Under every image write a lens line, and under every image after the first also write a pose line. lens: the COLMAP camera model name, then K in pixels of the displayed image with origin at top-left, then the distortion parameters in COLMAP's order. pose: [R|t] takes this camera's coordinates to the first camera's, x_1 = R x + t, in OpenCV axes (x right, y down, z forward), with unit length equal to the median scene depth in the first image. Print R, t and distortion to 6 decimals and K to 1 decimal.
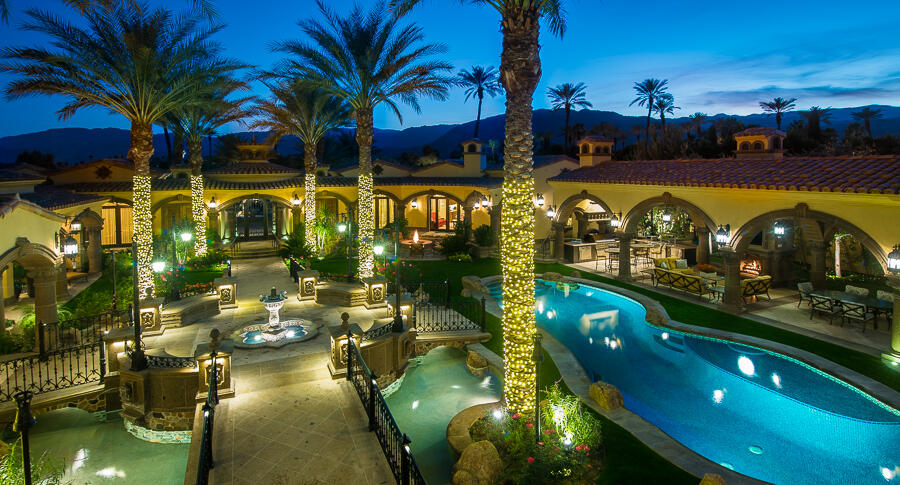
lens RADIAL K [[469.8, 0, 448.5], [0, 469.8, 187.4], [0, 0, 1]] dist [-0.018900, 0.000601]
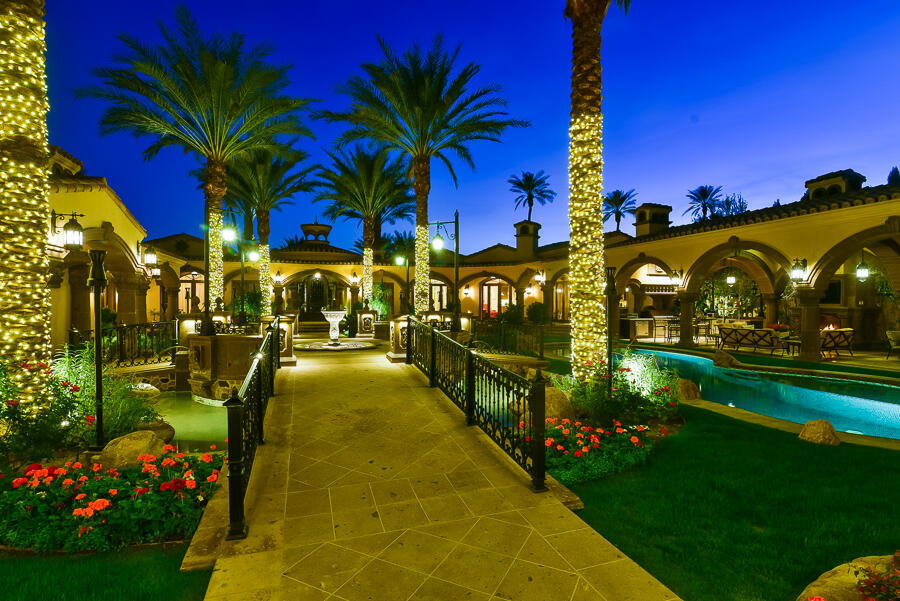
lens RADIAL K [[453.5, 0, 450.0], [0, 453.5, 300.5], [0, 0, 1]] dist [-0.016583, 0.000325]
pose [[0.994718, 0.000901, -0.102637, -0.026321], [-0.004636, 0.999336, -0.036149, 0.312266], [0.102536, 0.036434, 0.994062, 0.053647]]
